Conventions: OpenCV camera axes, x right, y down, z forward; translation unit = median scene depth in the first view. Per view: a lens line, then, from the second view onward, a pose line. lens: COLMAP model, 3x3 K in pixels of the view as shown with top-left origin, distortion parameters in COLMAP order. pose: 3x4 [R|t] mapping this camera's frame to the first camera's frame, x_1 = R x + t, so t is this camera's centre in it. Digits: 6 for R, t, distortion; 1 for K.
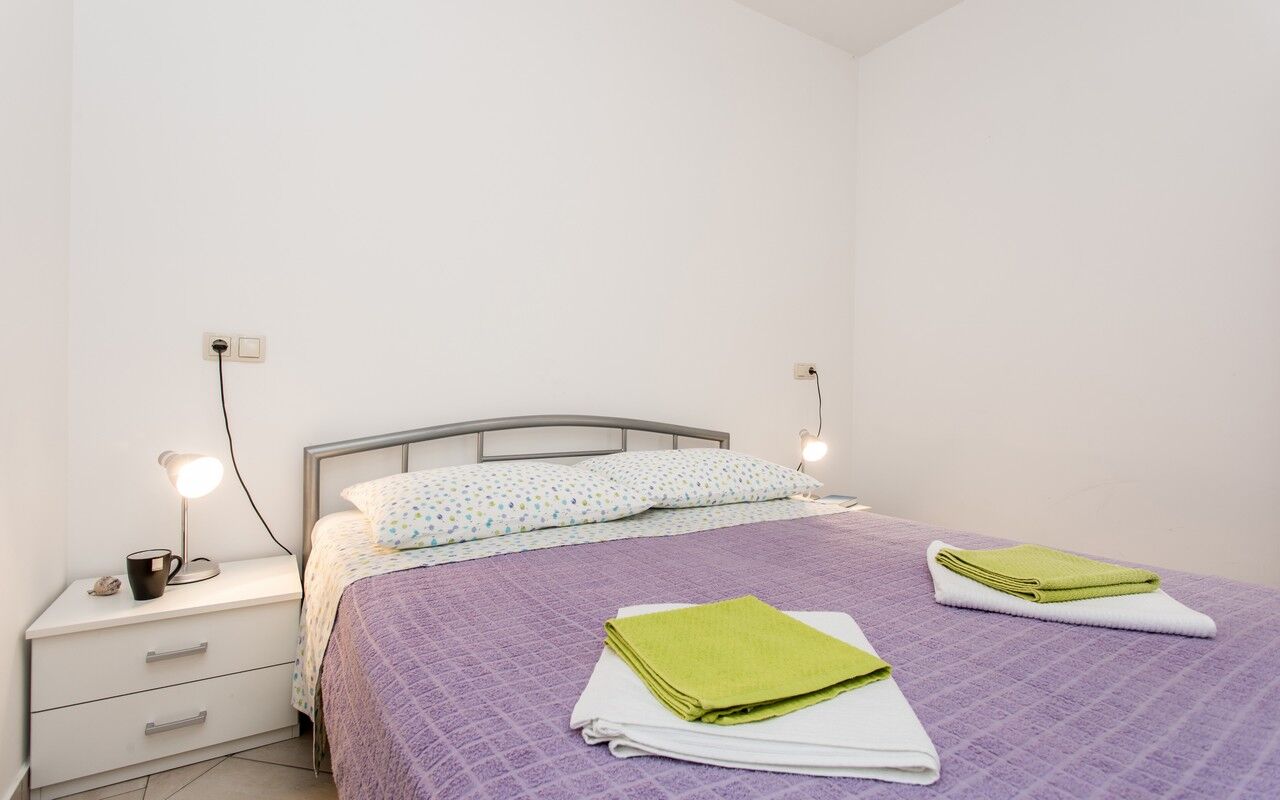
lens RADIAL K [[608.3, 0, 632.8], [0, 608.3, 401.6], [0, 0, 1]] dist [-0.003477, 0.001636]
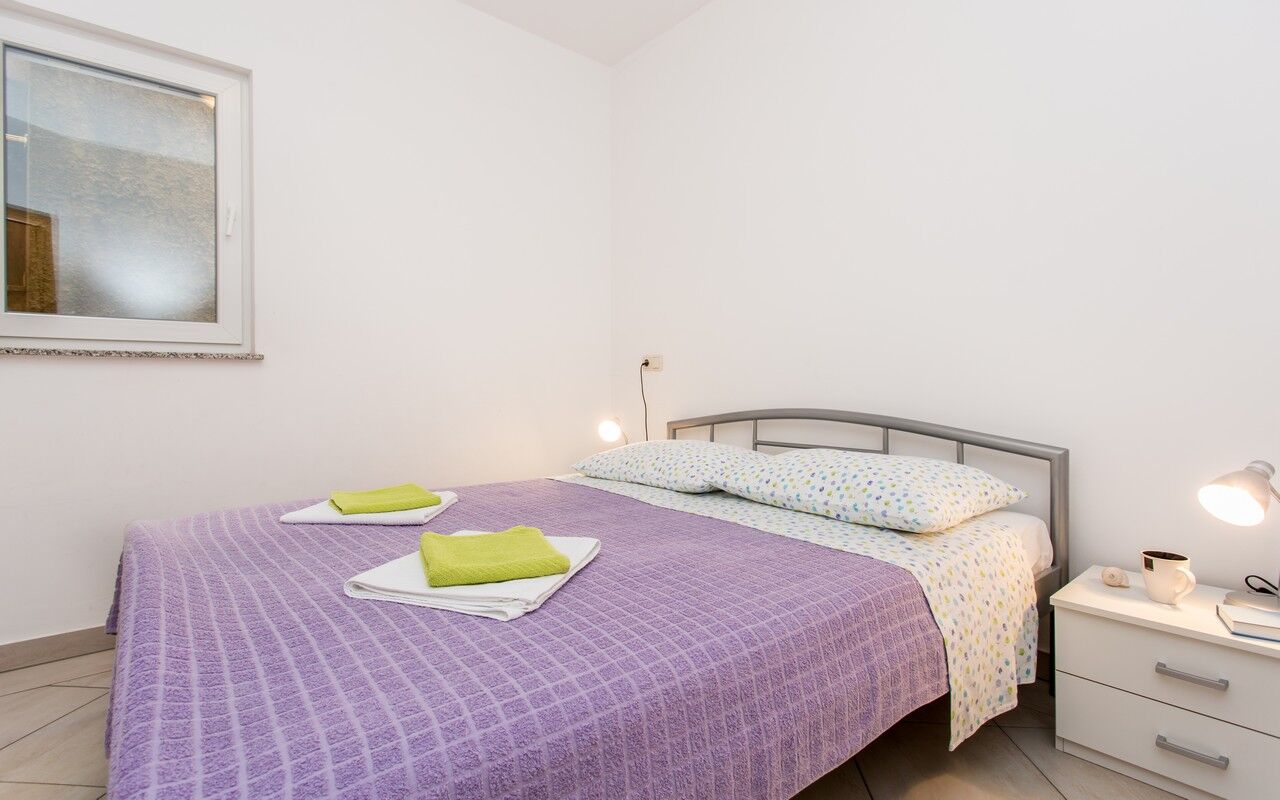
lens RADIAL K [[608.3, 0, 638.3], [0, 608.3, 370.8], [0, 0, 1]] dist [-0.003477, 0.001636]
pose [[0.138292, -0.034196, -0.989801, 1.079055], [-0.016464, 0.999186, -0.036821, -0.000163], [0.990255, 0.021388, 0.137616, 0.686825]]
